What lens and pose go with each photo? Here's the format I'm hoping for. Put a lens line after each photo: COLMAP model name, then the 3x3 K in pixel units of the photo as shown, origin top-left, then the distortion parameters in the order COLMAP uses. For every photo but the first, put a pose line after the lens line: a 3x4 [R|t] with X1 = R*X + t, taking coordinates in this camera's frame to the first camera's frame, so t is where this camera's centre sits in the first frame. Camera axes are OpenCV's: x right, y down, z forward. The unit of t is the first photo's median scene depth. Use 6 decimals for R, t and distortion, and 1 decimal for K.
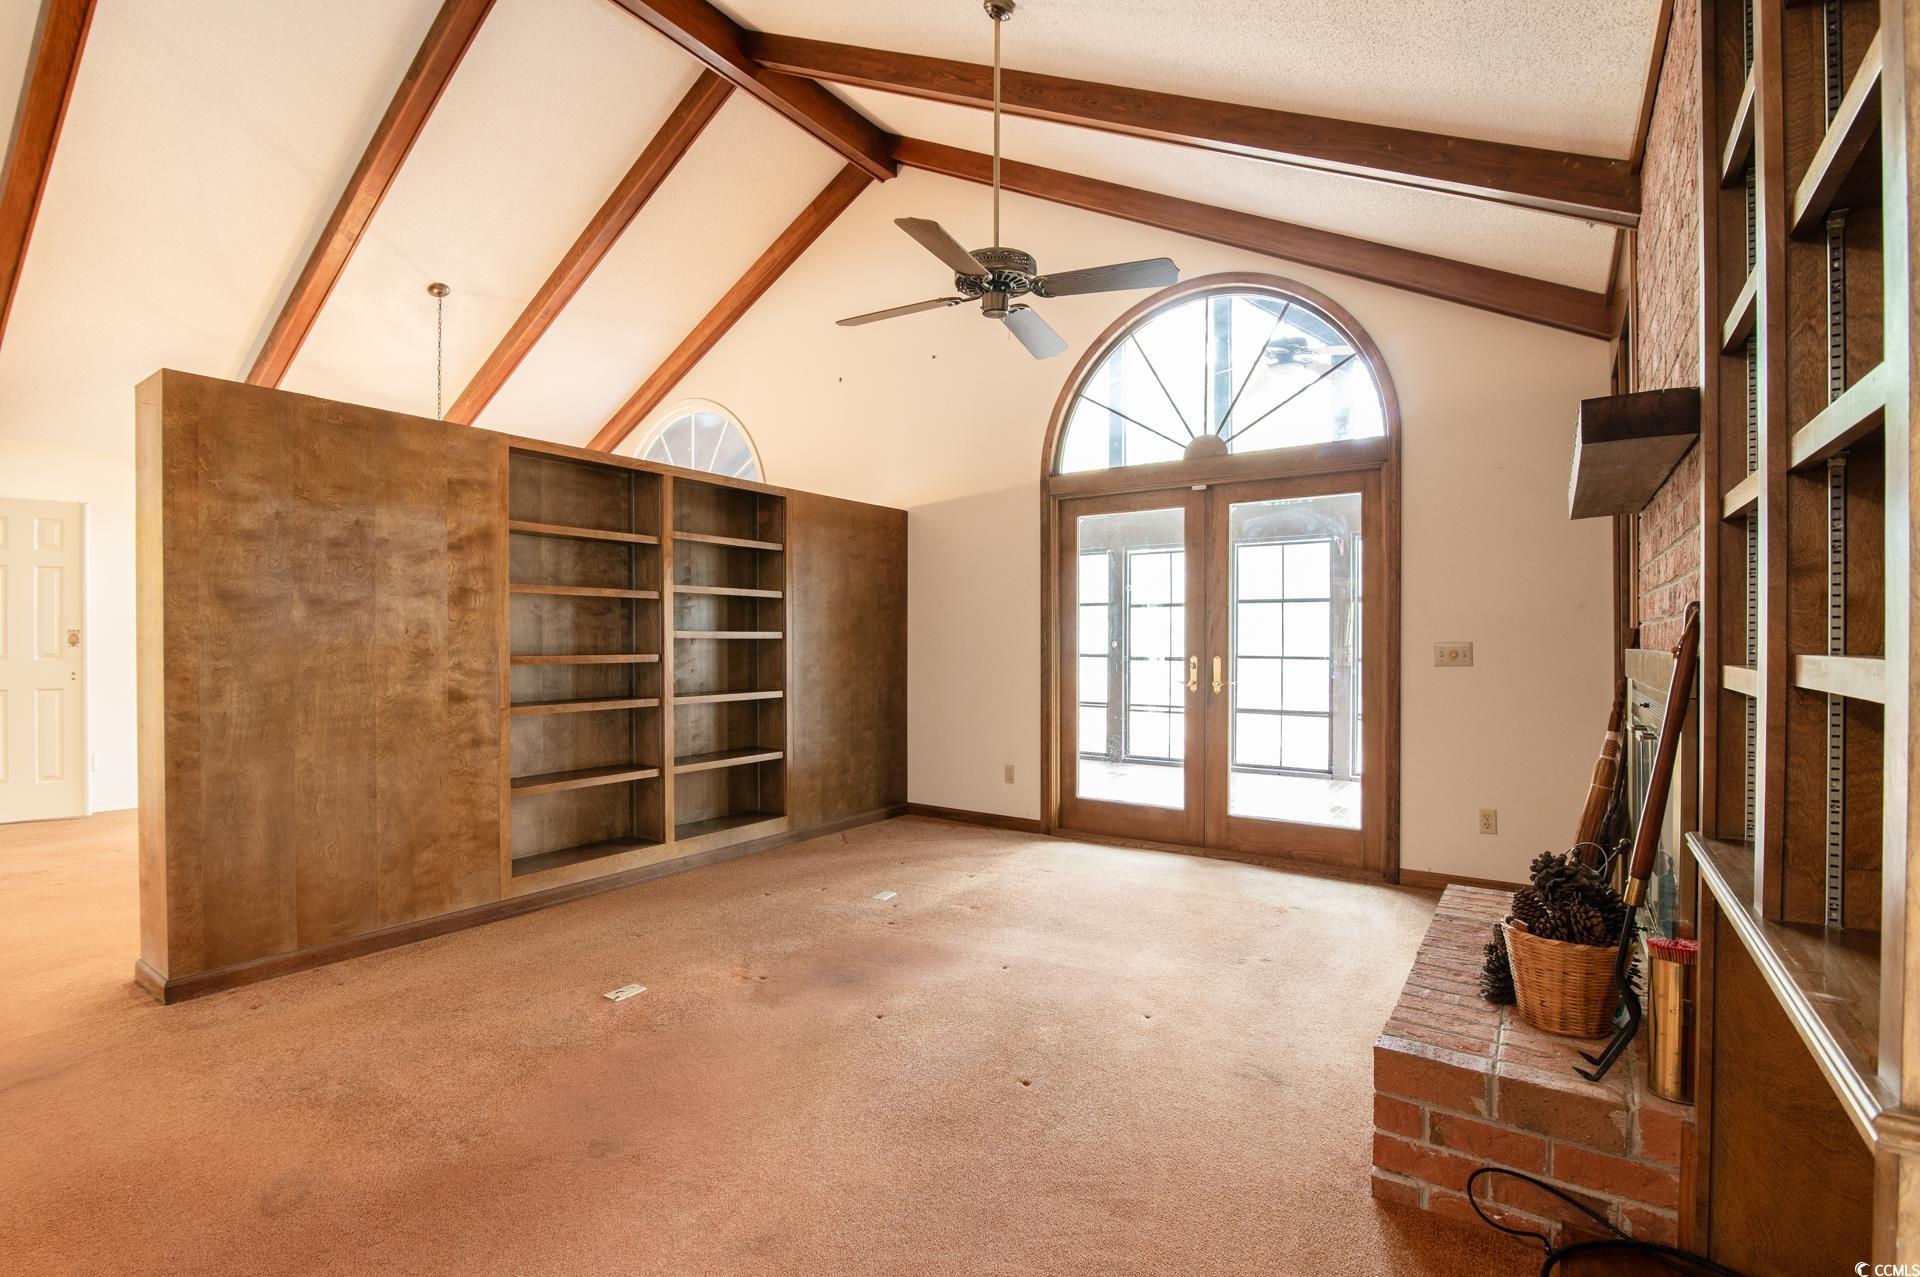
lens RADIAL K [[879.0, 0, 960.1], [0, 879.0, 642.7], [0, 0, 1]] dist [-0.016106, -0.000060]
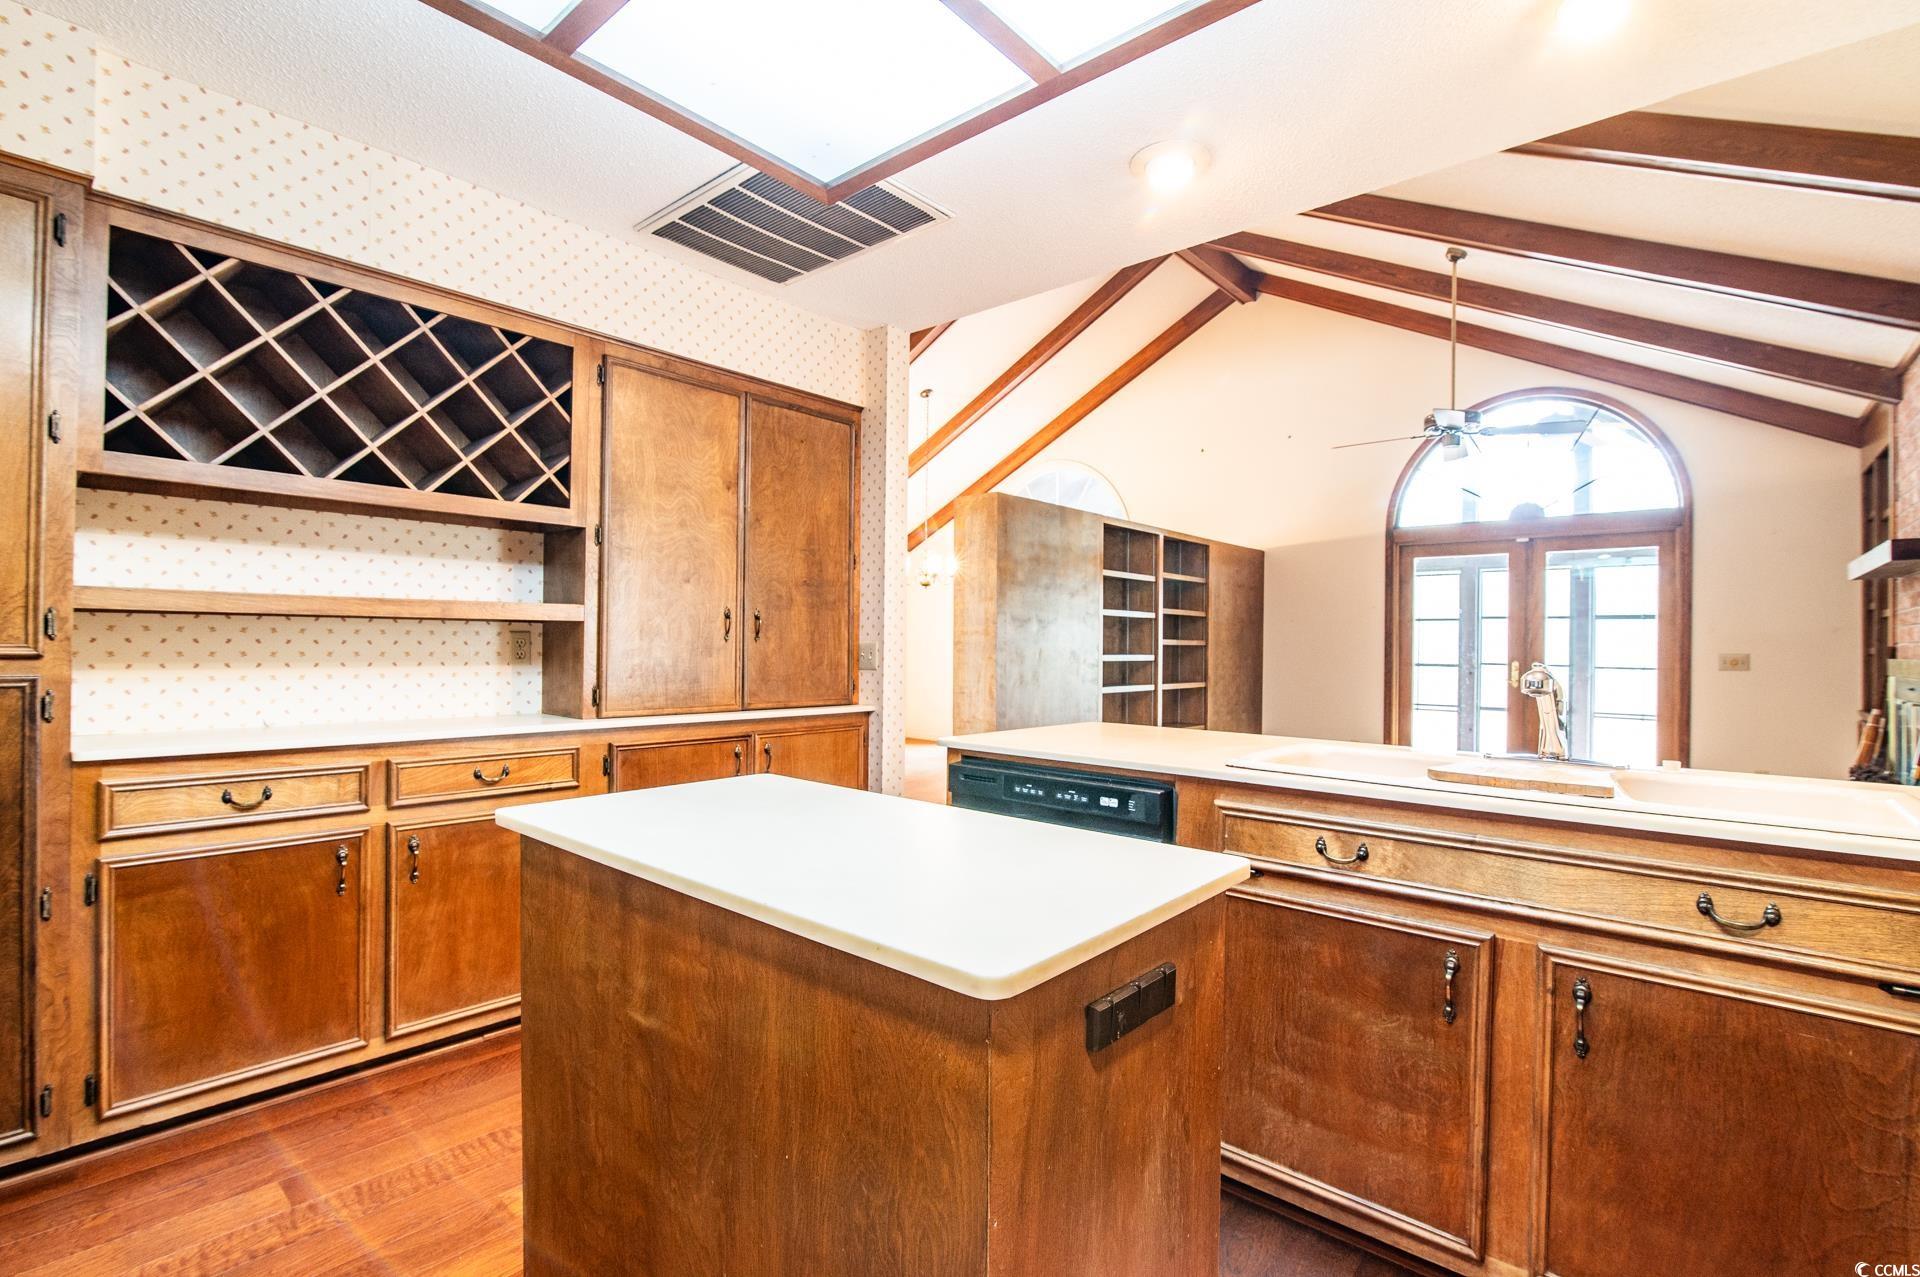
lens RADIAL K [[879.0, 0, 960.1], [0, 879.0, 642.7], [0, 0, 1]] dist [-0.016106, -0.000060]
pose [[0.993545, 0.011970, -0.112802, -0.425042], [-0.012699, 0.999903, -0.005746, 0.004429], [0.112723, 0.007141, 0.993601, -0.438805]]
